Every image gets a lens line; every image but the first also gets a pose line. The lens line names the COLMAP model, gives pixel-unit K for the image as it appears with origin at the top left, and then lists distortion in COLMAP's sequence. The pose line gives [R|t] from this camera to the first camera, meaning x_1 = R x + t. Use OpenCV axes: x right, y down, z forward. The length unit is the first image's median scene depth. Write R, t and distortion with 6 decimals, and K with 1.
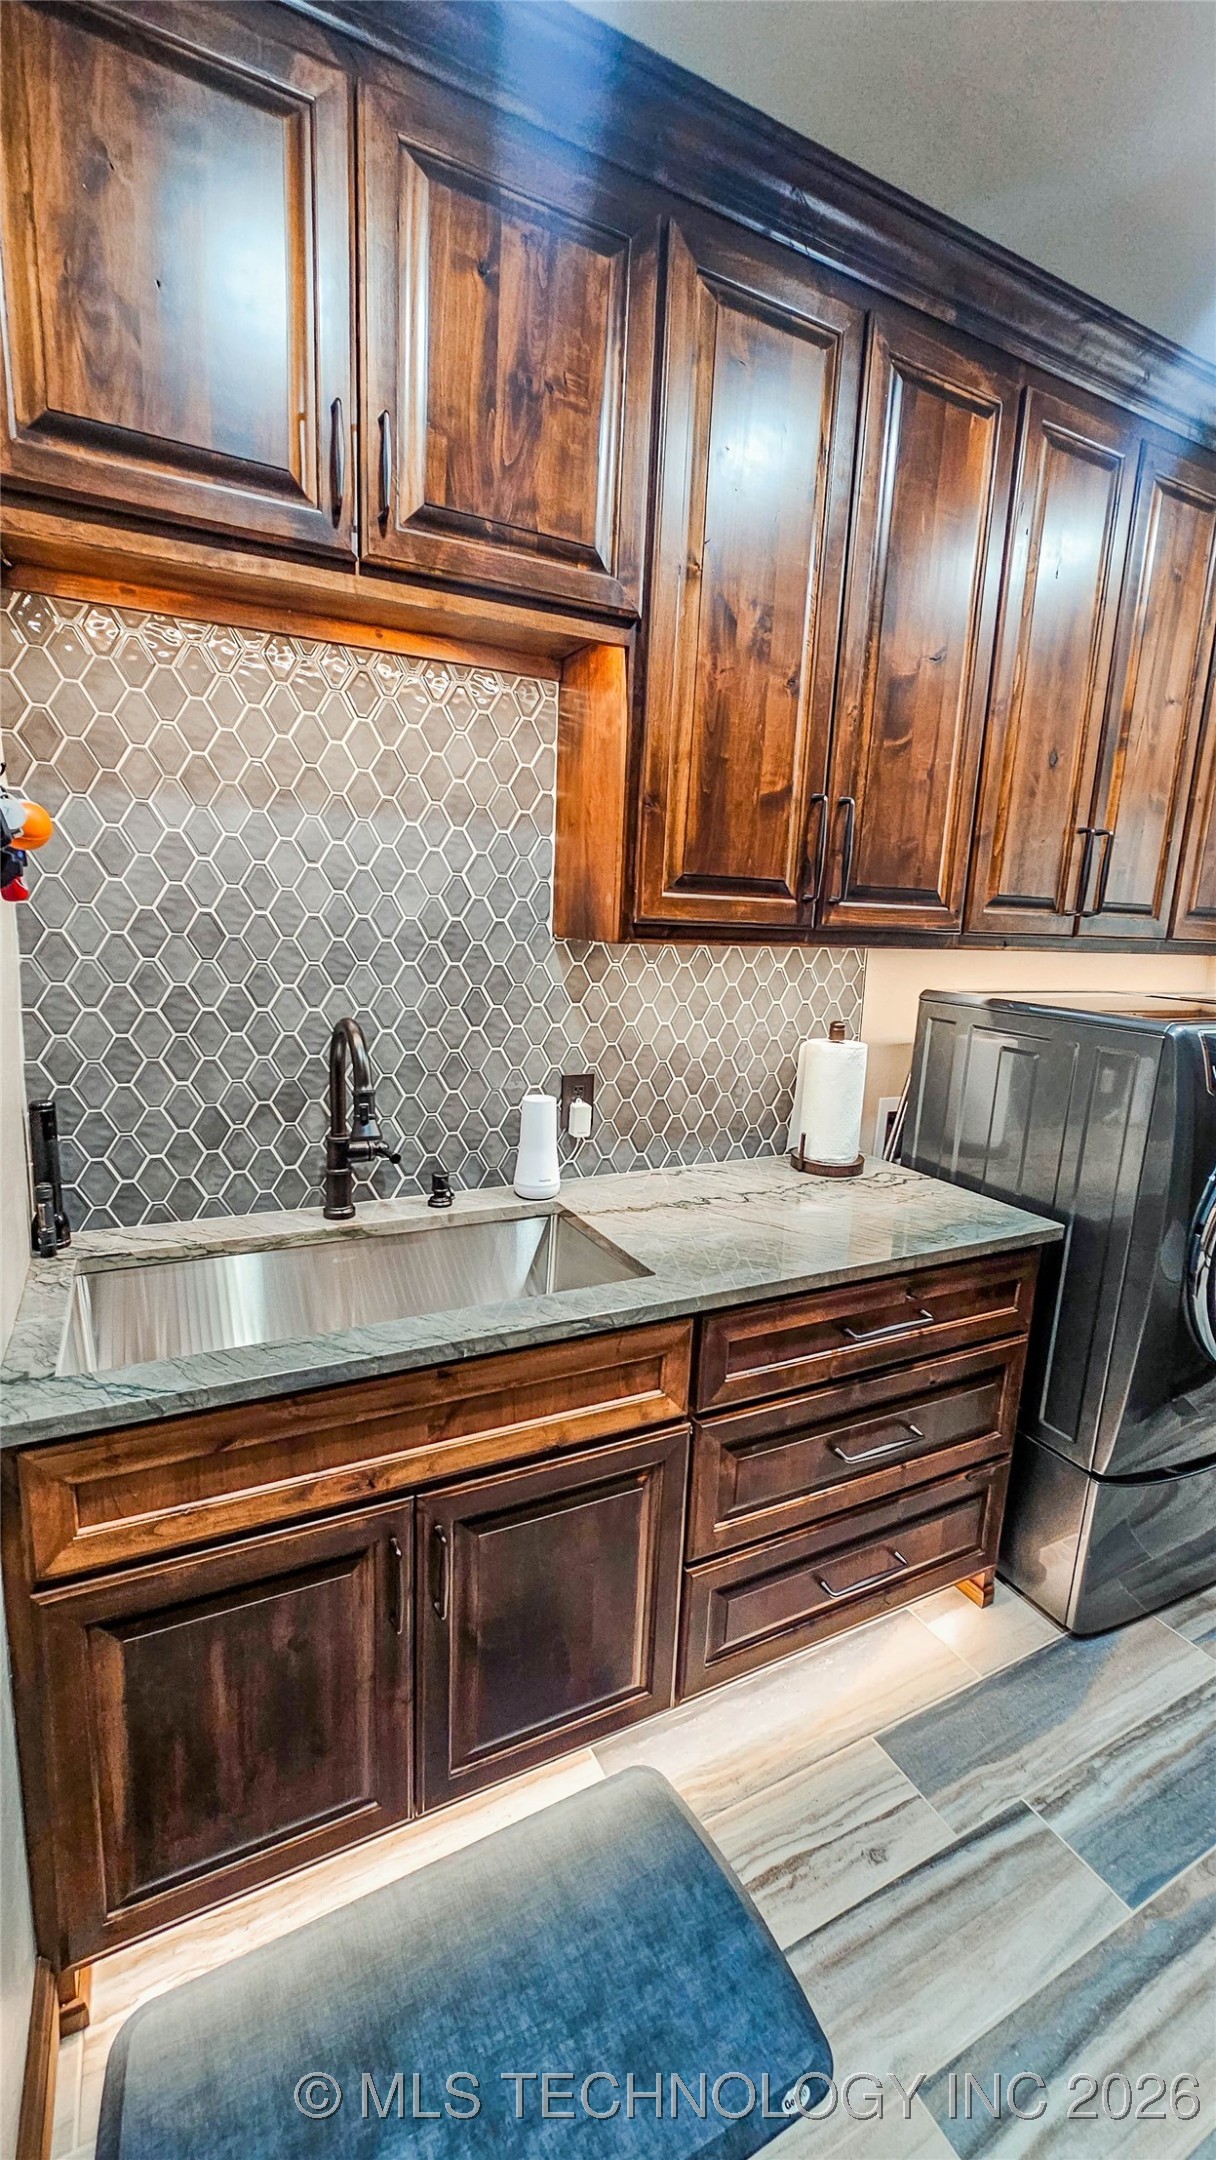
lens RADIAL K [[876.2, 0, 604.8], [0, 876.2, 1074.8], [0, 0, 1]] dist [-0.001911, 0.000018]
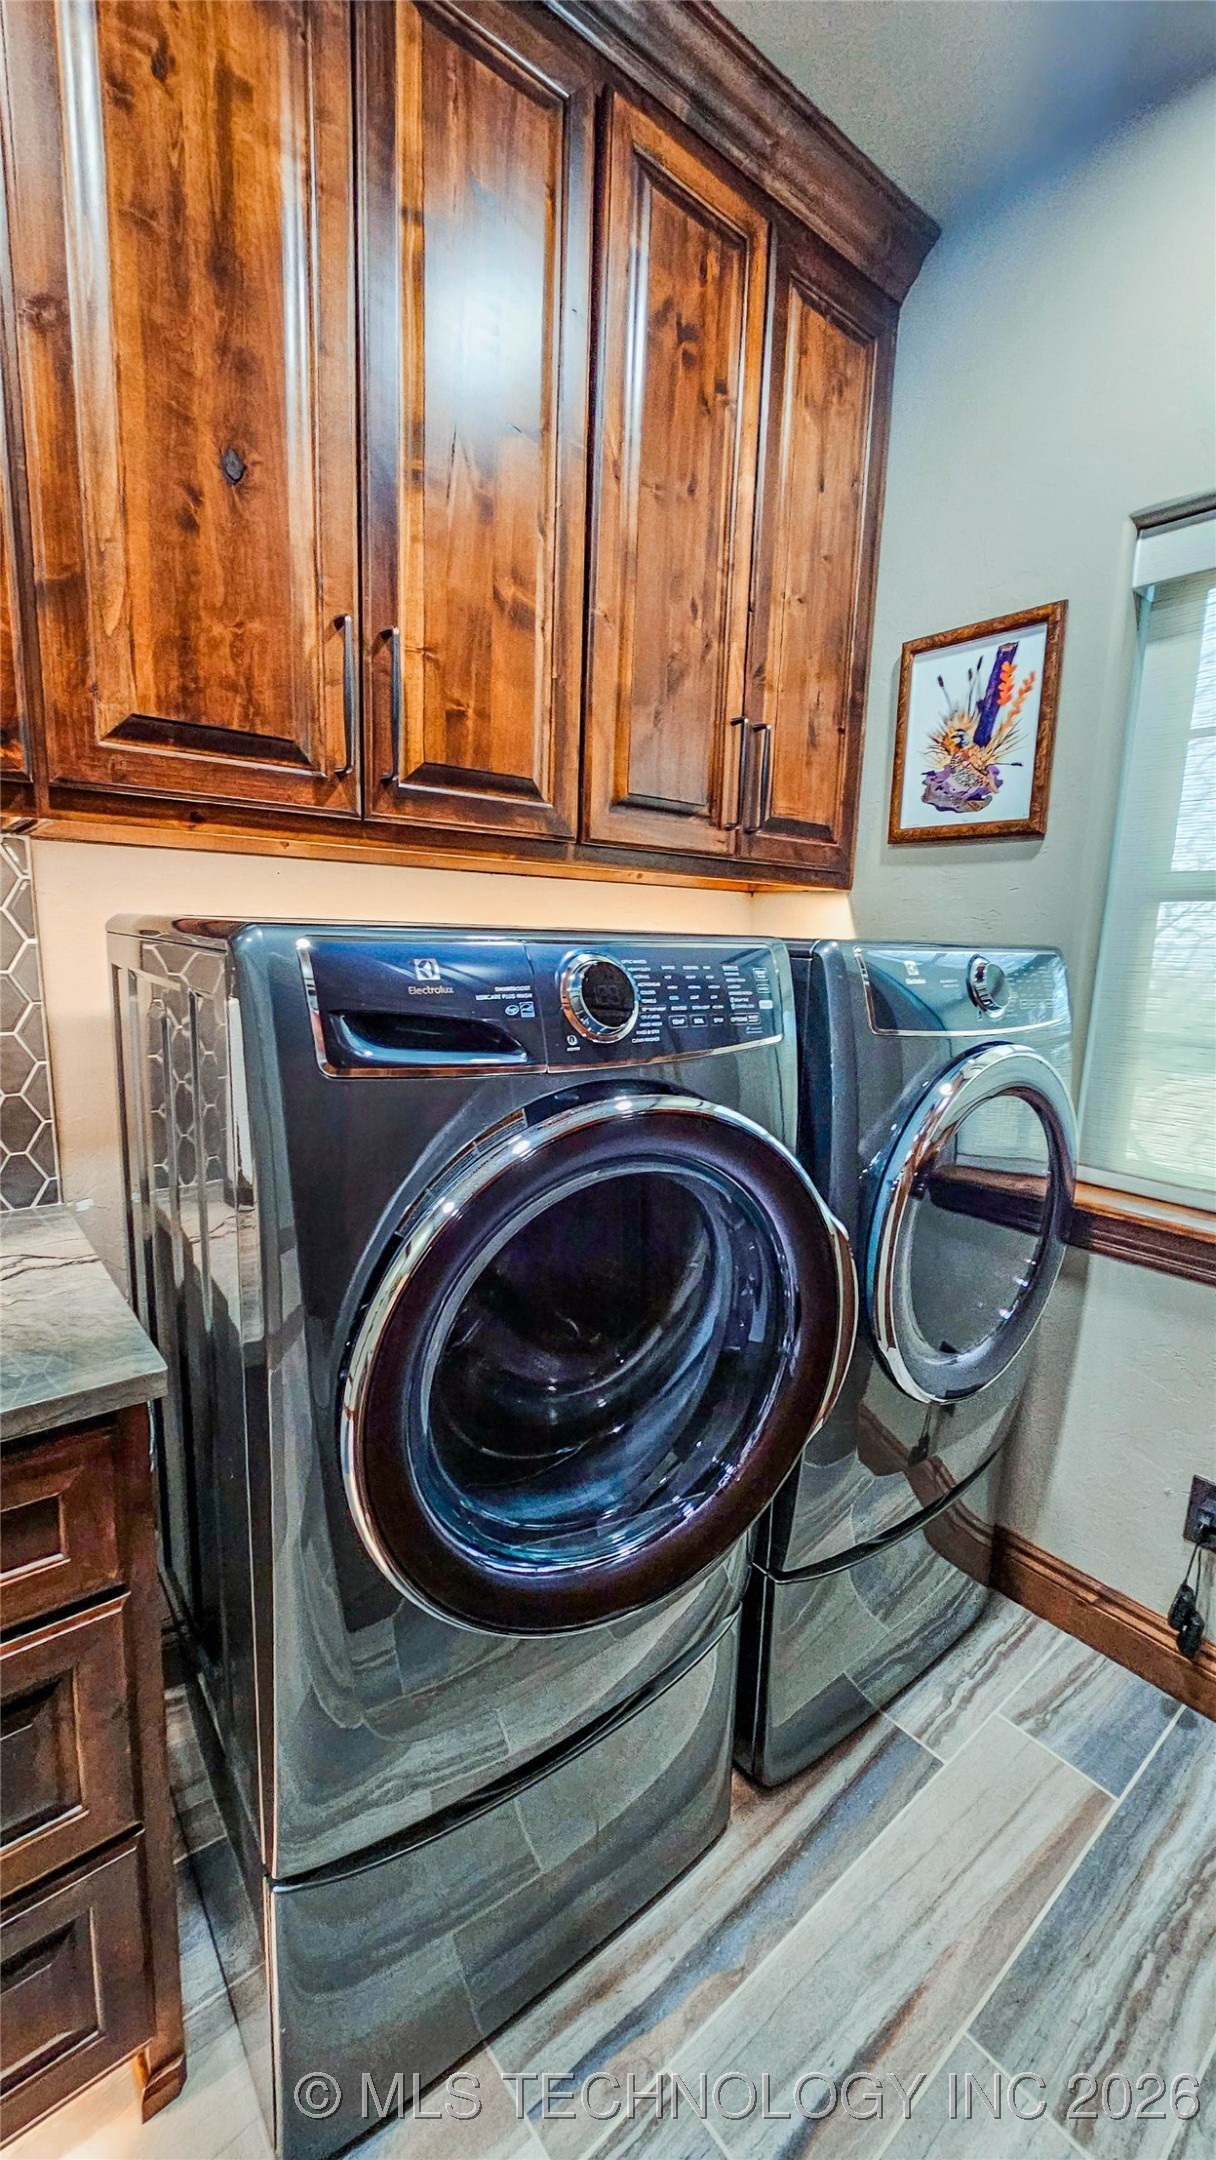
lens RADIAL K [[876.2, 0, 596.4], [0, 876.2, 1074.7], [0, 0, 1]] dist [-0.001911, 0.000018]
pose [[0.978714, -0.043673, 0.200529, 0.741777], [0.046906, 0.998834, -0.011399, 0.032691], [-0.199797, 0.020562, 0.979621, 0.539596]]
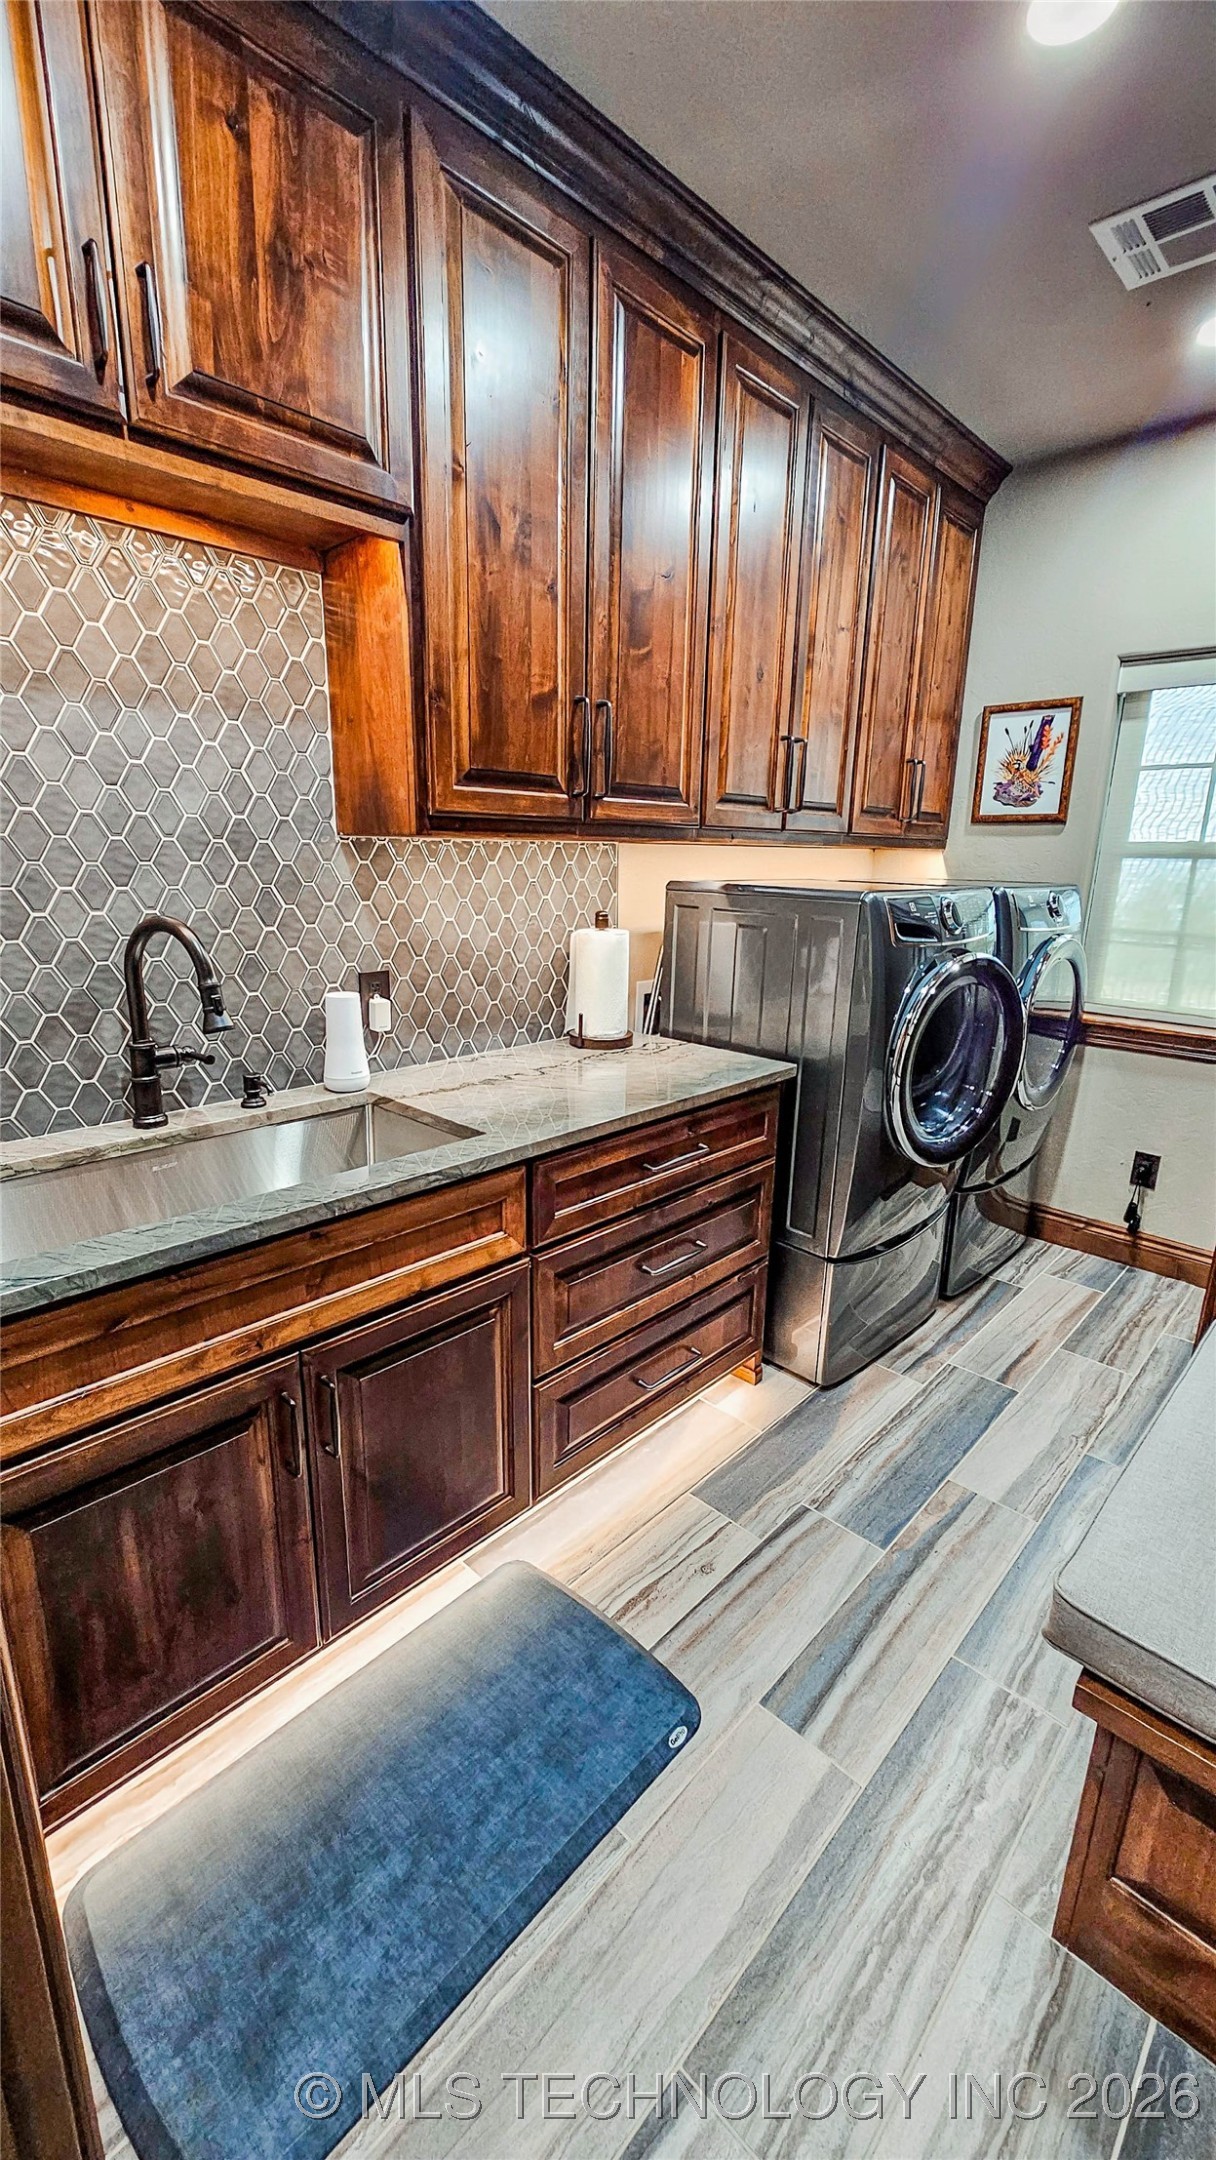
lens RADIAL K [[876.2, 0, 596.9], [0, 876.2, 1076.0], [0, 0, 1]] dist [-0.001911, 0.000018]
pose [[0.947105, -0.104189, 0.303540, -0.128567], [0.081683, 0.992945, 0.085957, 0.066038], [-0.310355, -0.056616, 0.948933, -0.088021]]
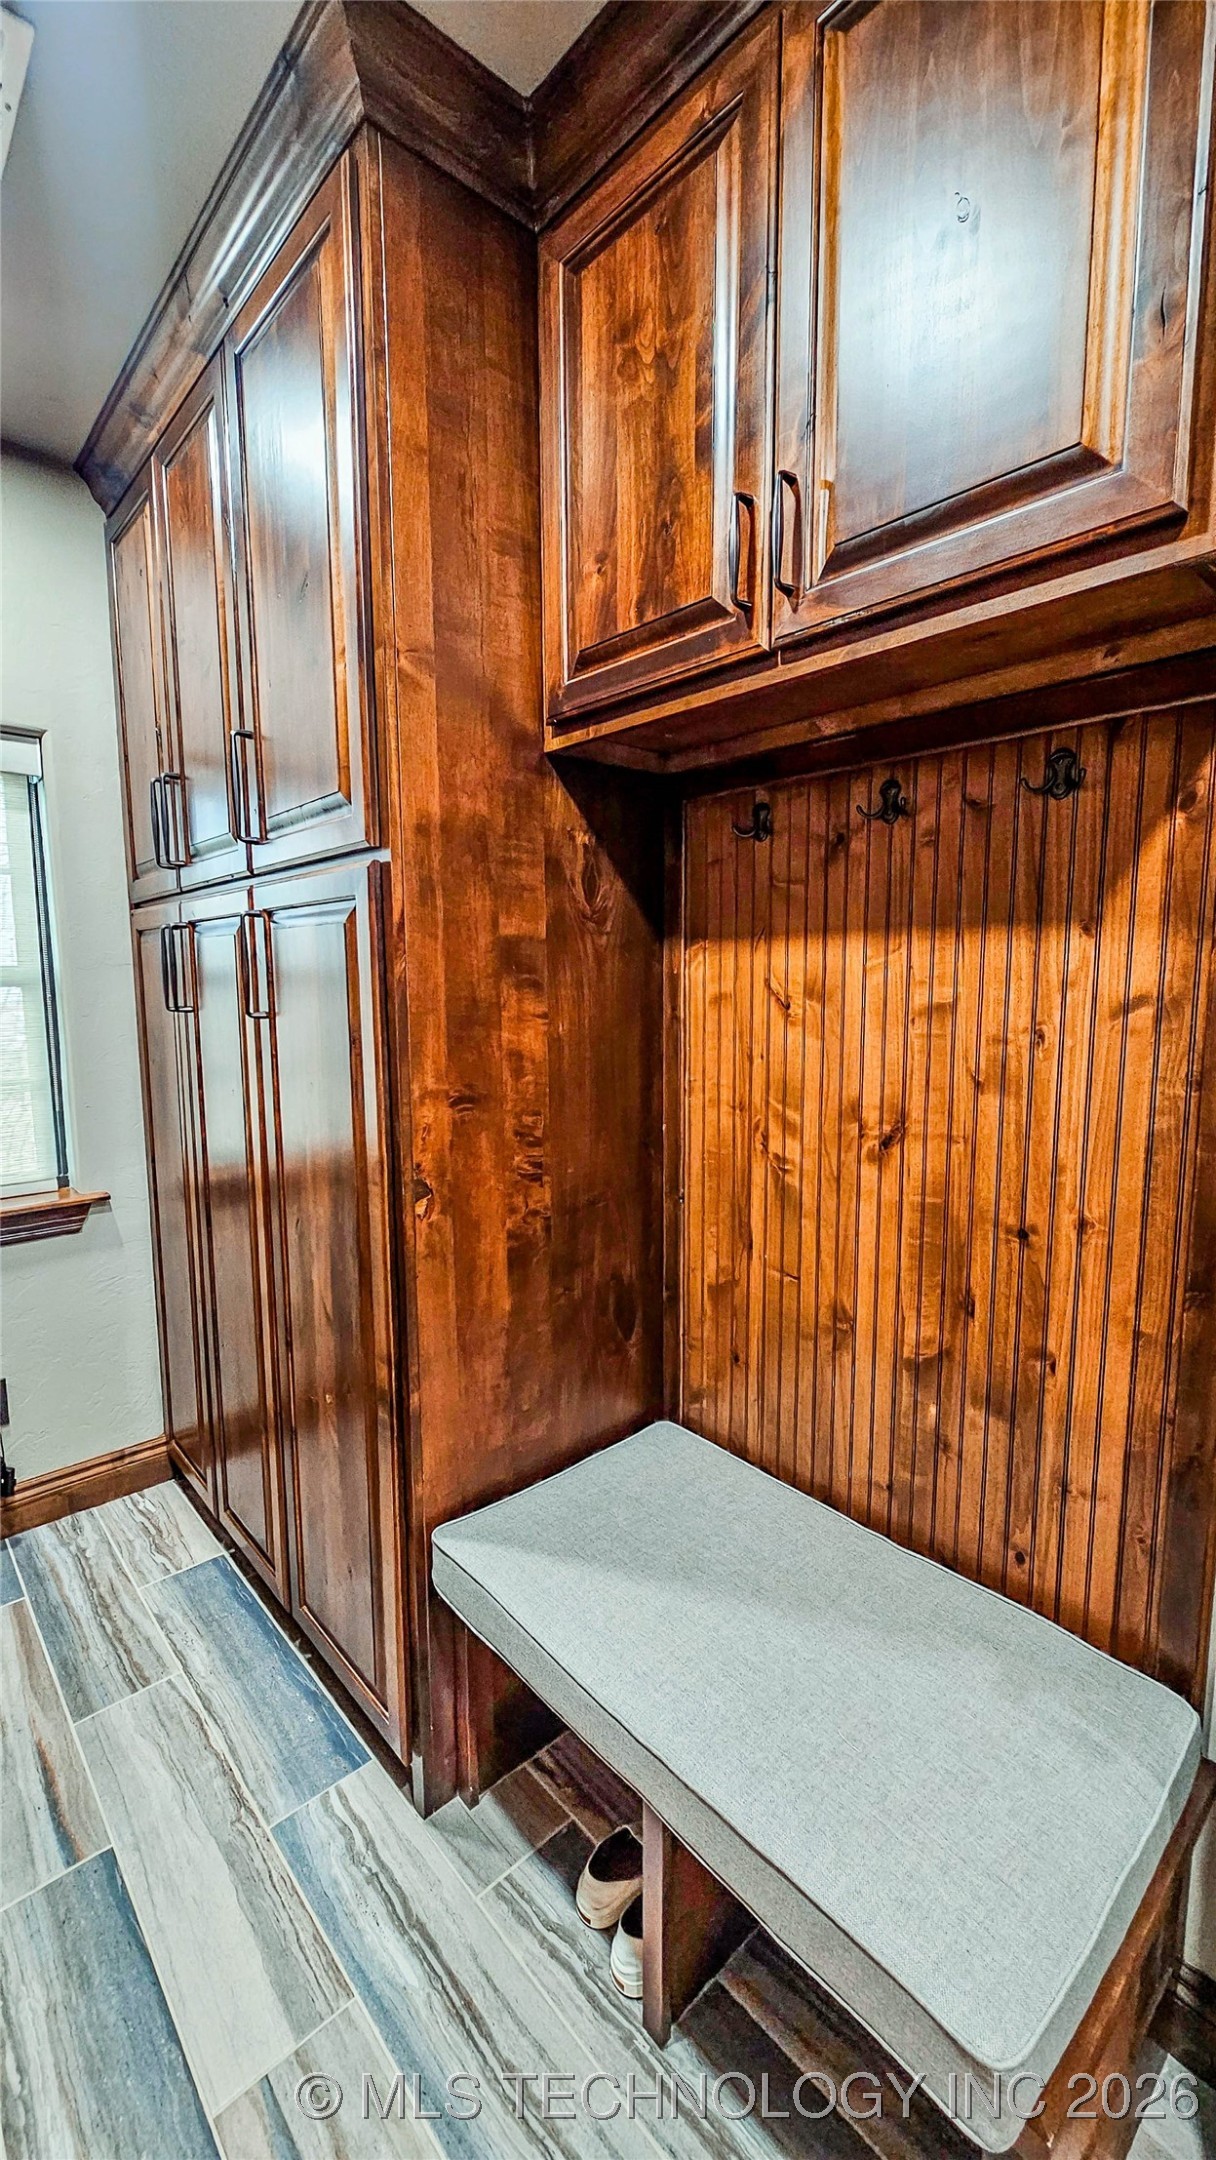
lens RADIAL K [[876.2, 0, 599.4], [0, 876.2, 1084.1], [0, 0, 1]] dist [-0.001911, 0.000018]
pose [[-0.254282, -0.154961, 0.954635, 0.079127], [0.174742, 0.963473, 0.202941, -0.067717], [-0.951213, 0.218419, -0.217916, 0.618757]]
